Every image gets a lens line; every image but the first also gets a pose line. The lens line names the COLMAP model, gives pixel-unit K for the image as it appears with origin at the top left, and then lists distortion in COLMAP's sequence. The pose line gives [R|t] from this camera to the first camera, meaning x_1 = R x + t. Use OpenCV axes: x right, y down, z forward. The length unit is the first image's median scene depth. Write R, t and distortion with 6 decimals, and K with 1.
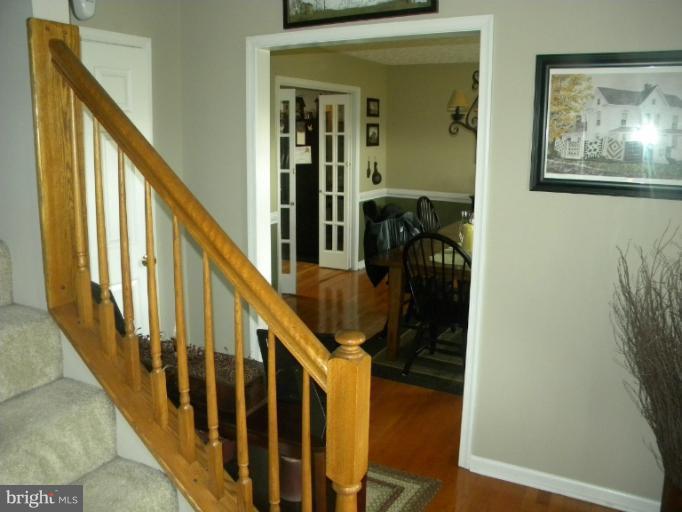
lens RADIAL K [[582.5, 0, 341.0], [0, 582.5, 256.0], [0, 0, 1]] dist [-0.177688, 0.148891]
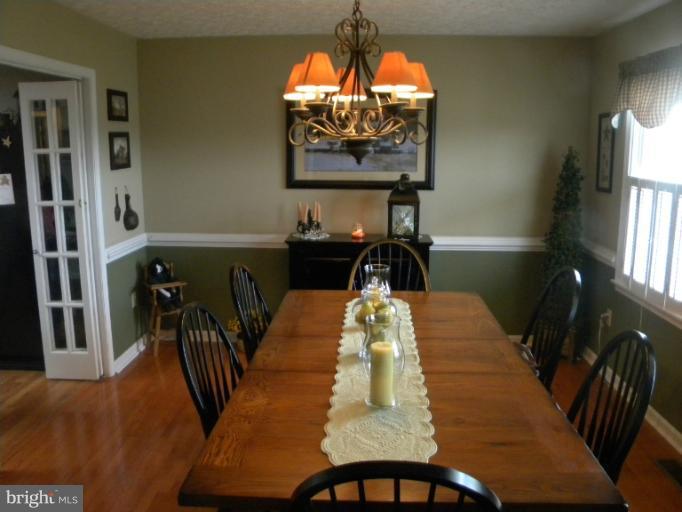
lens RADIAL K [[582.5, 0, 341.0], [0, 582.5, 256.0], [0, 0, 1]] dist [-0.177688, 0.148891]
pose [[0.895552, -0.087305, 0.436308, -0.006393], [0.088439, 0.995923, 0.017756, -0.089899], [-0.436079, 0.022686, 0.899622, 0.367125]]
